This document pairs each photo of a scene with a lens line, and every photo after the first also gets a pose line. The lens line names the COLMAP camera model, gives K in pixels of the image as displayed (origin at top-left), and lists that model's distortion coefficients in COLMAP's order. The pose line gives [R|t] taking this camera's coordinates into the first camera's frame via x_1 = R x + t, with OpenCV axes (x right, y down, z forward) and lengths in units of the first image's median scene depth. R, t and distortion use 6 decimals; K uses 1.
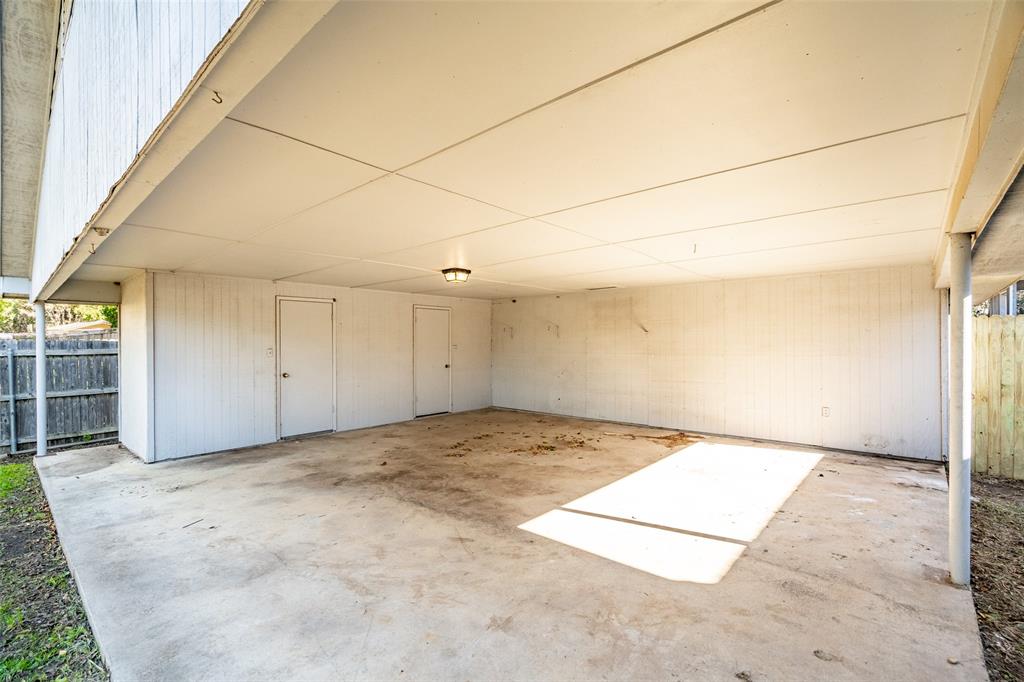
lens RADIAL K [[462.7, 0, 508.4], [0, 462.7, 342.2], [0, 0, 1]] dist [-0.005827, 0.003434]
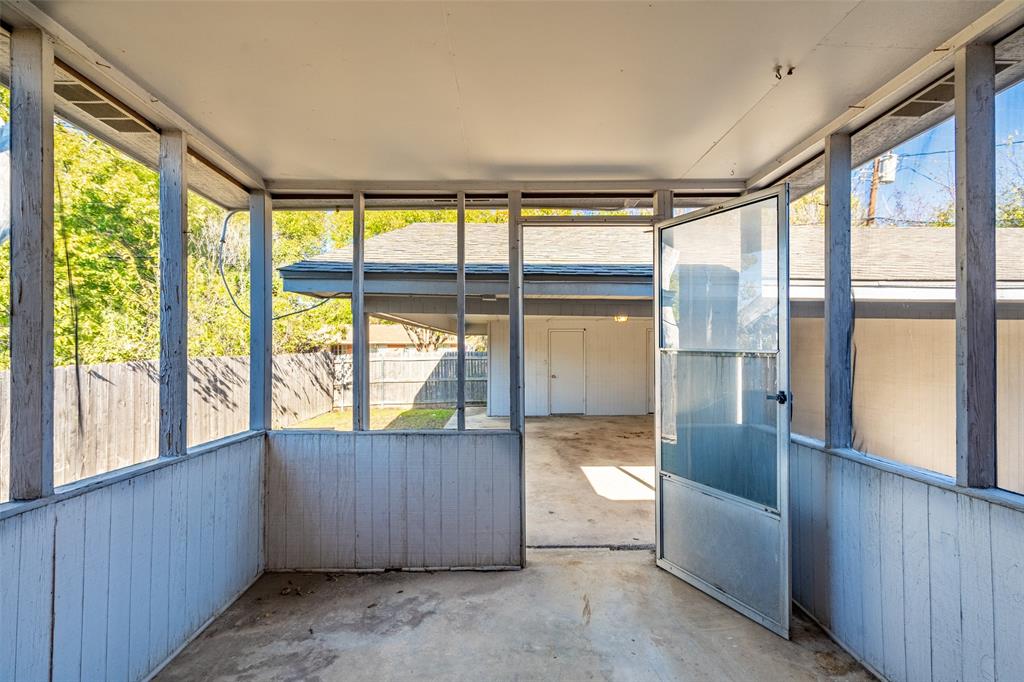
lens RADIAL K [[462.7, 0, 509.7], [0, 462.7, 338.2], [0, 0, 1]] dist [-0.005827, 0.003434]
pose [[0.667829, -0.003134, -0.744308, 0.649949], [-0.005592, 0.999942, -0.009228, -0.050721], [0.744293, 0.010325, 0.667773, -0.237909]]
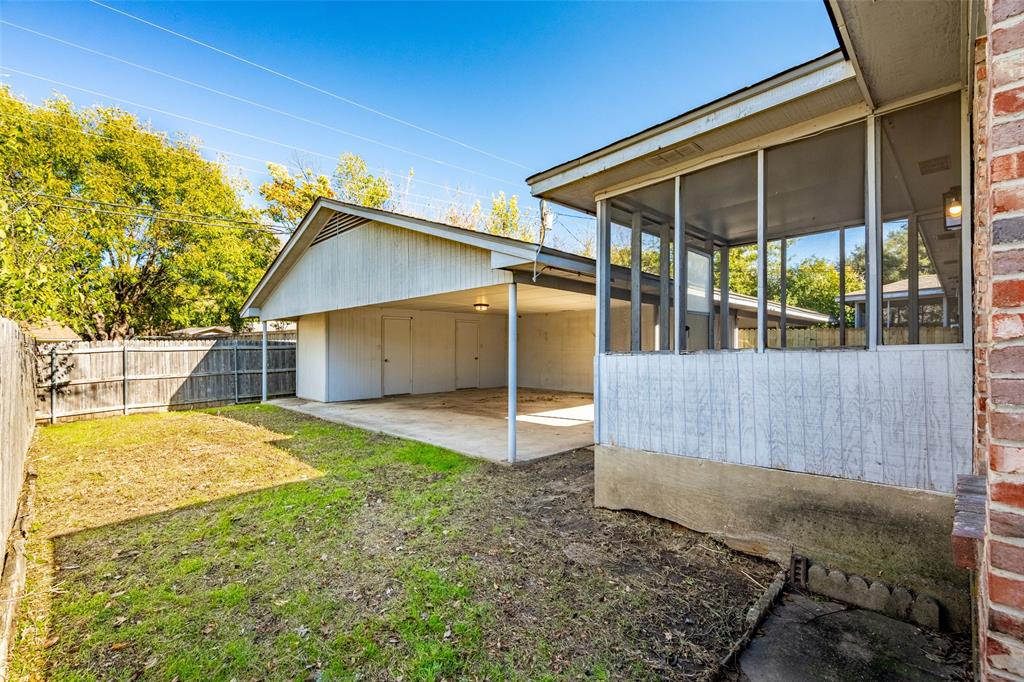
lens RADIAL K [[462.7, 0, 516.5], [0, 462.7, 342.1], [0, 0, 1]] dist [-0.005827, 0.003434]
pose [[0.998898, 0.004221, -0.046743, 0.103782], [-0.004609, 0.999956, -0.008181, 0.011719], [0.046707, 0.008387, 0.998873, -0.758664]]
